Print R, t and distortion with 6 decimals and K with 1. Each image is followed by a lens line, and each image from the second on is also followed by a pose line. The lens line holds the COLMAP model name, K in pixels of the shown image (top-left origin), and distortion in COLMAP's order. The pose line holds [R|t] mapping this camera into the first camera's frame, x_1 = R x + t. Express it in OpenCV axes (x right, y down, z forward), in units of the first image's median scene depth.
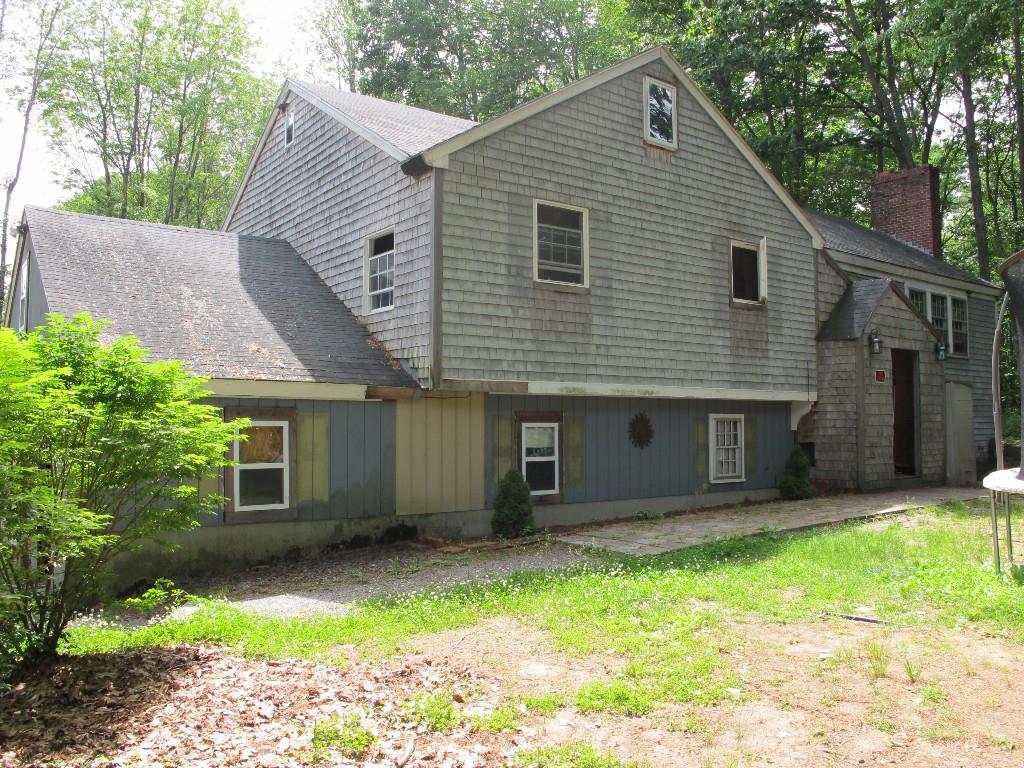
lens RADIAL K [[858.1, 0, 513.9], [0, 858.1, 383.5], [0, 0, 1]] dist [-0.149060, 0.106739]
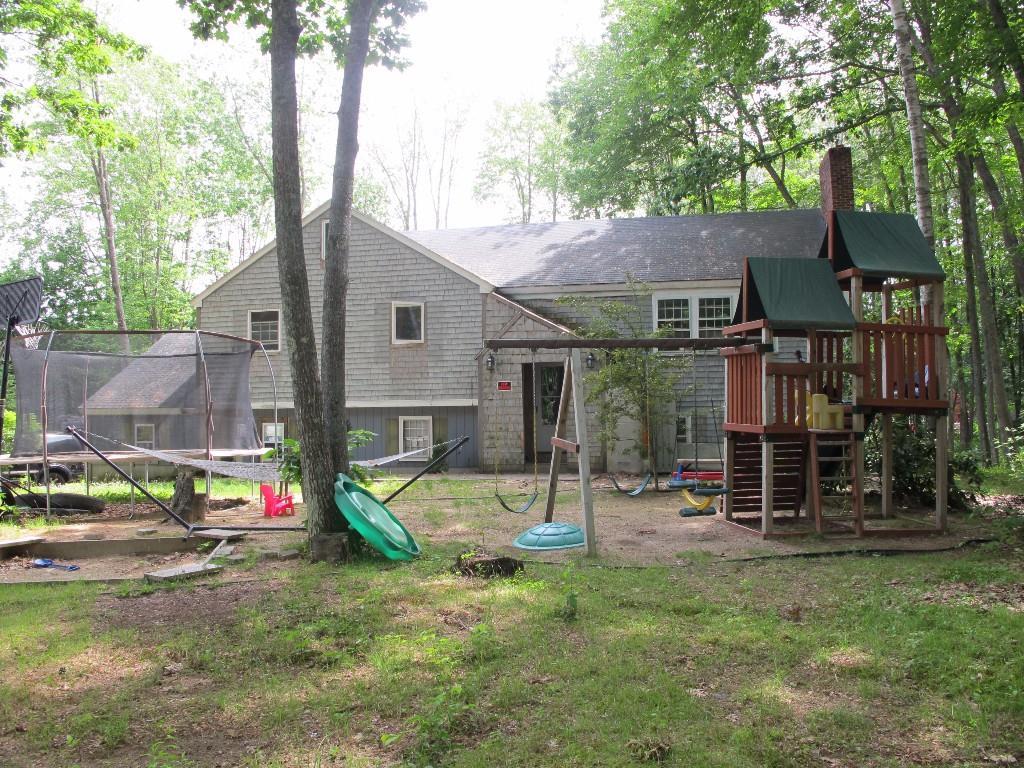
lens RADIAL K [[858.1, 0, 513.9], [0, 858.1, 383.5], [0, 0, 1]] dist [-0.149060, 0.106739]
pose [[0.671264, -0.044174, -0.739901, 1.816556], [0.047159, 0.998745, -0.016843, 0.014031], [0.739716, -0.023587, 0.672505, 0.127342]]
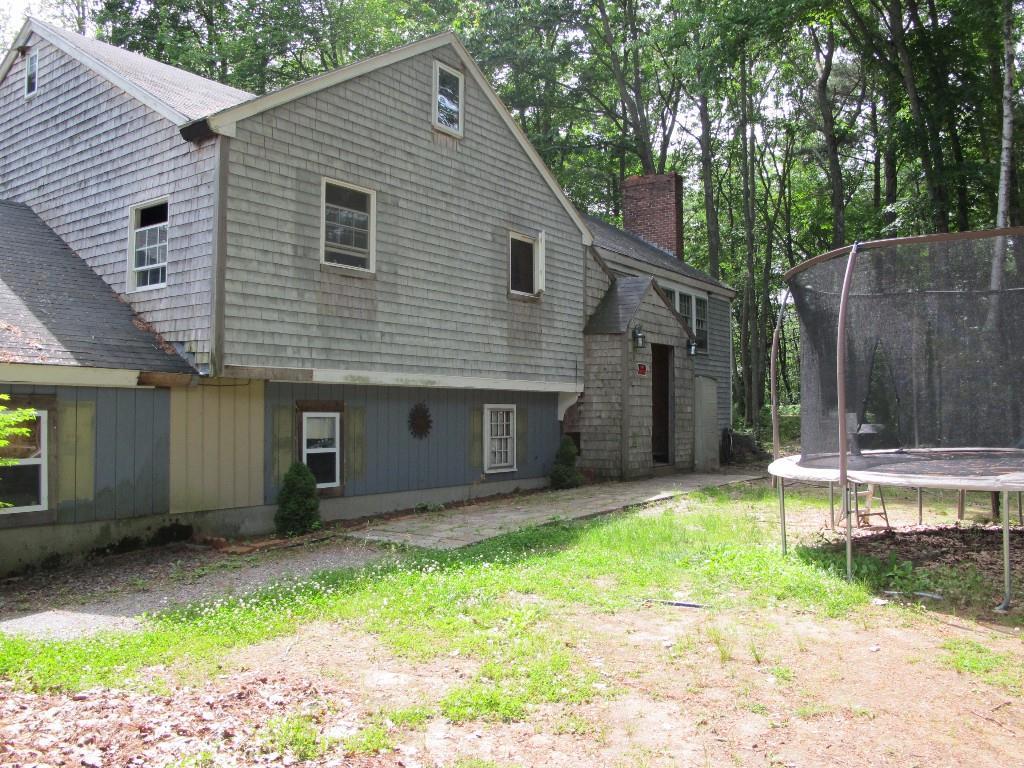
lens RADIAL K [[858.1, 0, 513.9], [0, 858.1, 383.5], [0, 0, 1]] dist [-0.149060, 0.106739]
pose [[0.950679, 0.011804, 0.309952, -0.060551], [-0.016089, 0.999807, 0.011272, -0.000659], [-0.309759, -0.015703, 0.950686, 0.034681]]
